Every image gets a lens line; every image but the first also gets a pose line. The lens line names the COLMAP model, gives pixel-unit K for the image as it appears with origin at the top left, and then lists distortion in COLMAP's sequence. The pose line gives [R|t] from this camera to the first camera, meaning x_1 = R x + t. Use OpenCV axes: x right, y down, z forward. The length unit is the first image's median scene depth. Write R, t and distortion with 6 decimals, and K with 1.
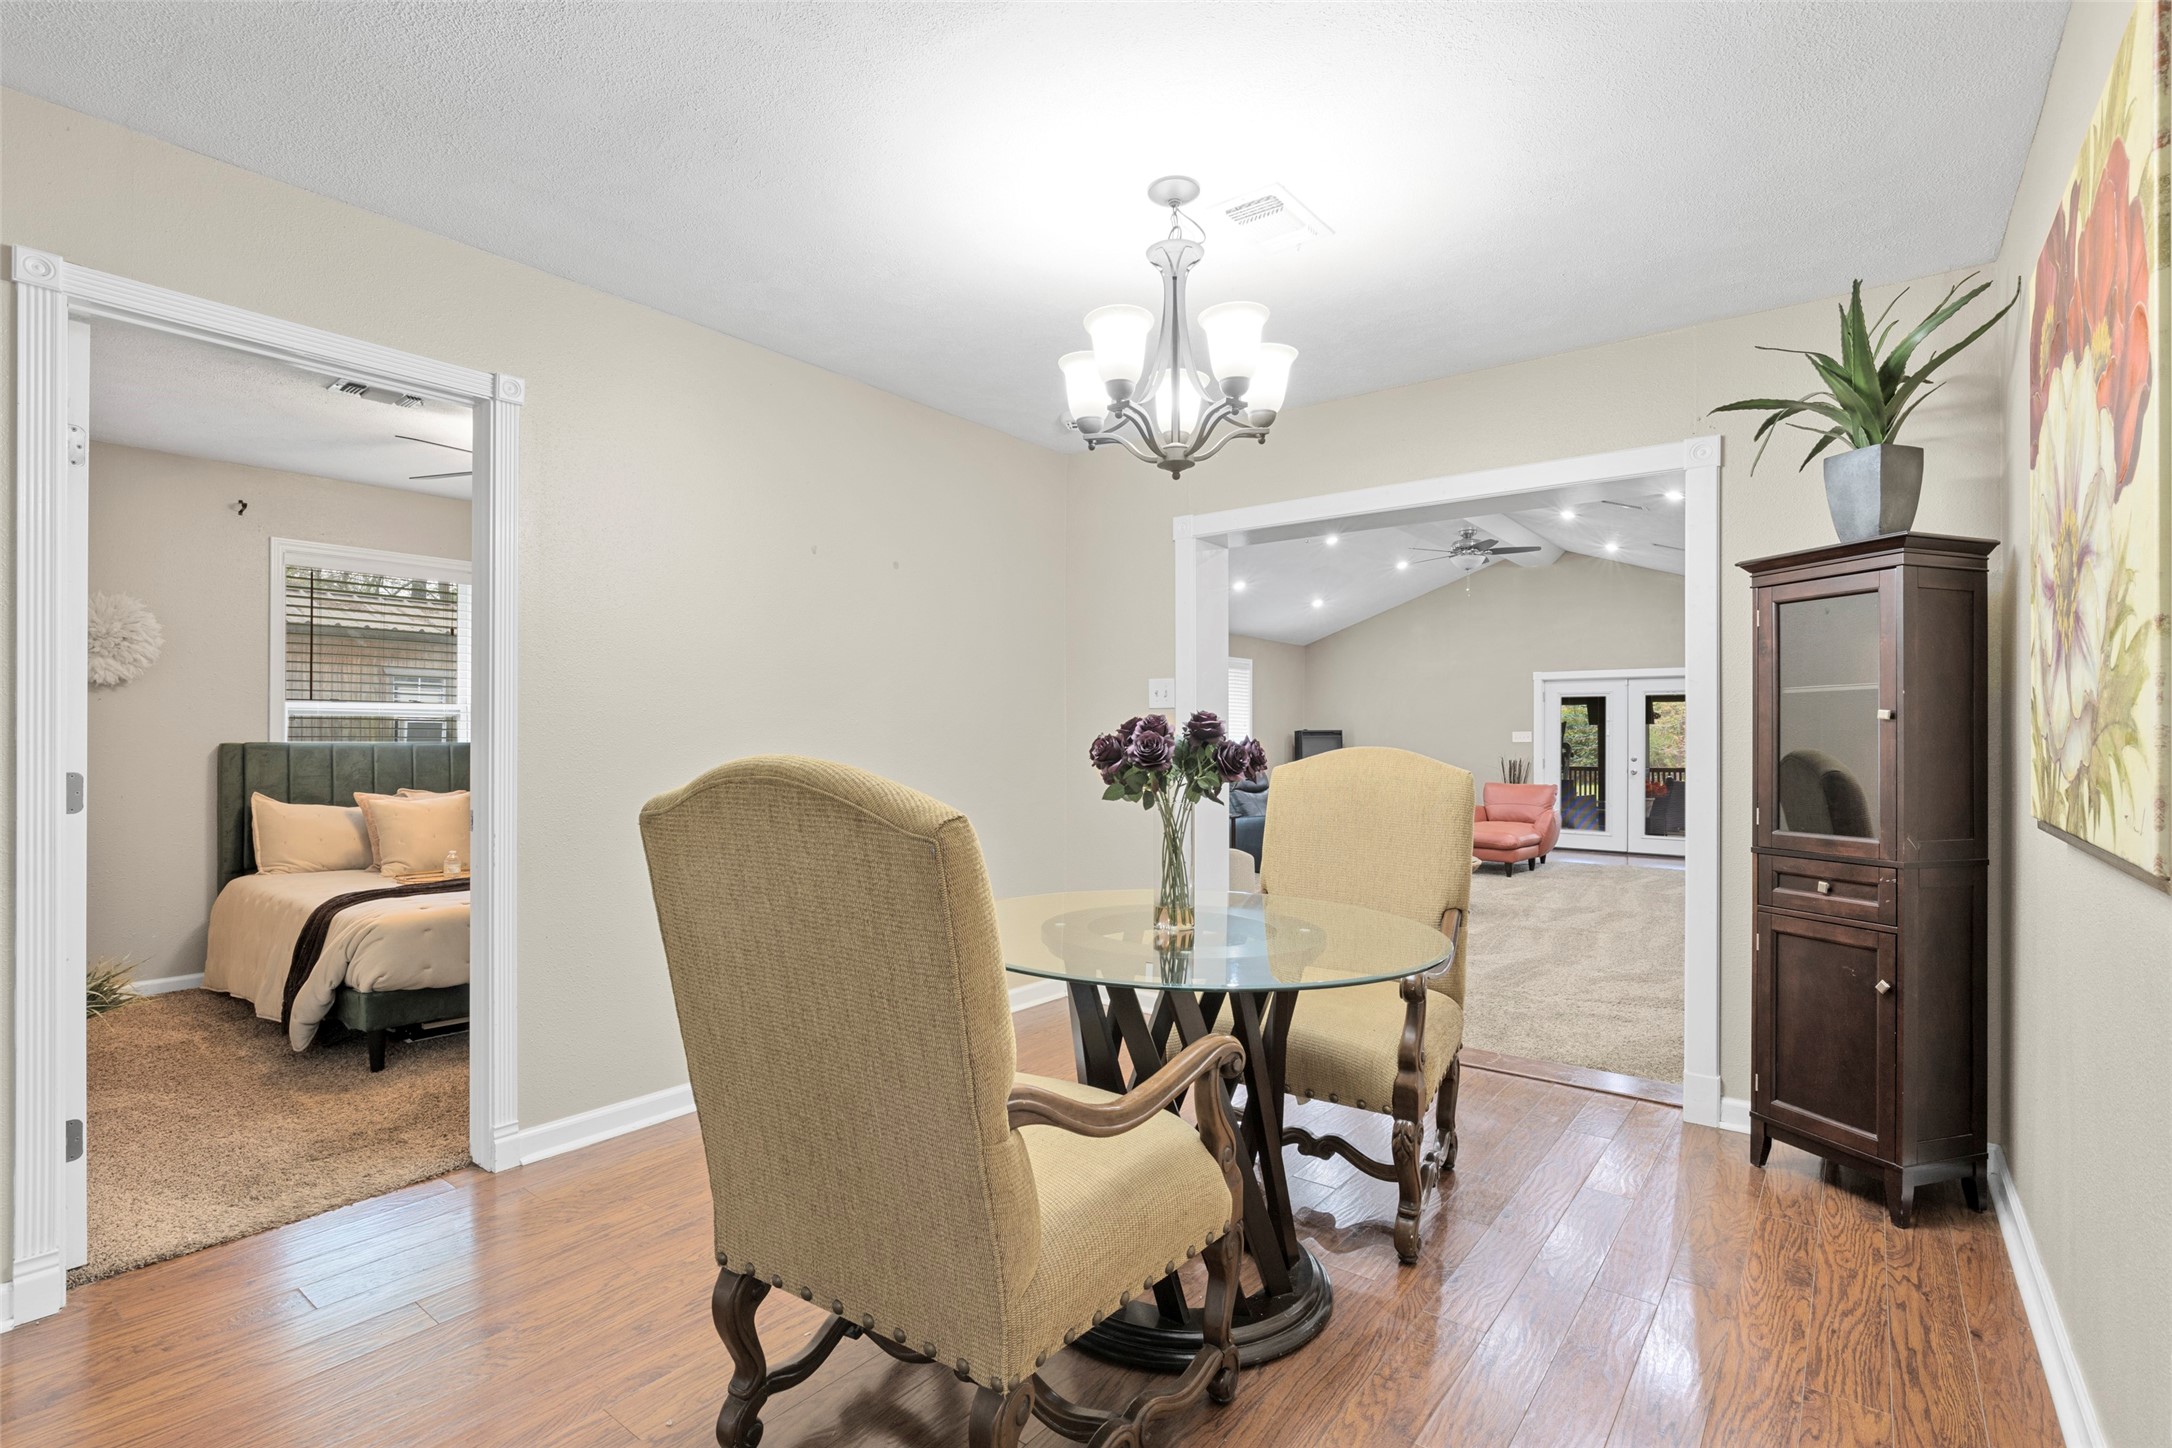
lens RADIAL K [[1029.9, 0, 1082.7], [0, 1029.9, 726.1], [0, 0, 1]] dist [-0.019314, 0.006153]
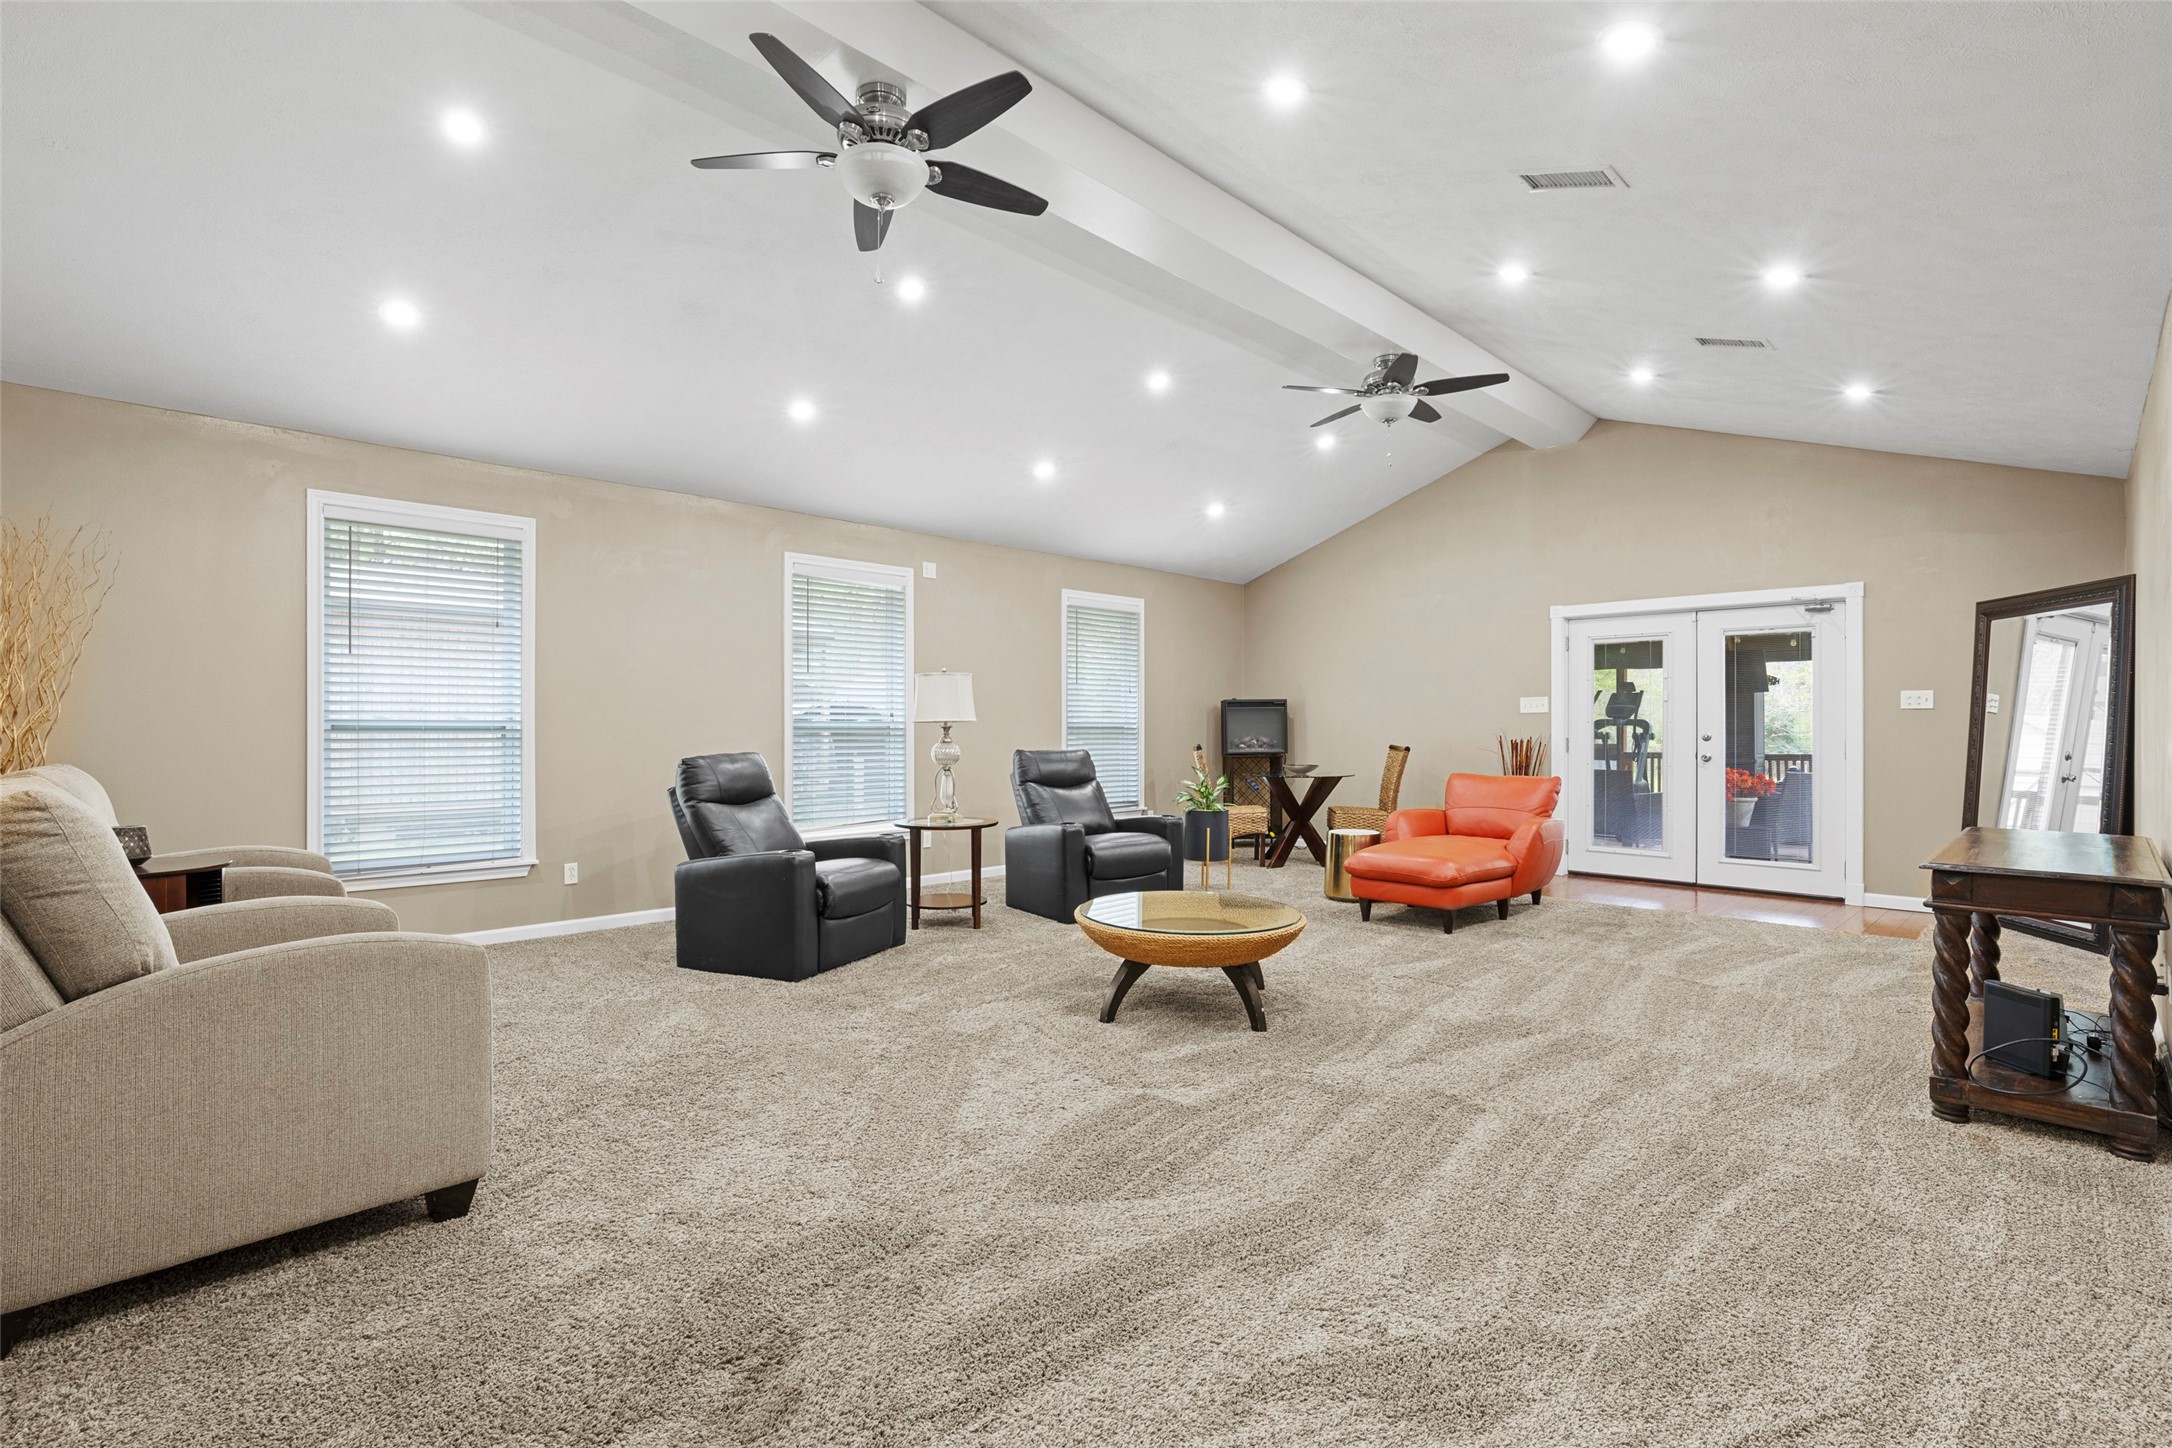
lens RADIAL K [[1009.8, 0, 1086.0], [0, 1009.8, 724.0], [0, 0, 1]] dist [-0.010649, 0.000339]
pose [[0.991813, -0.002221, -0.127678, 0.234858], [0.003077, 0.999974, 0.006510, 0.018619], [0.127660, -0.006850, 0.991794, 0.331742]]
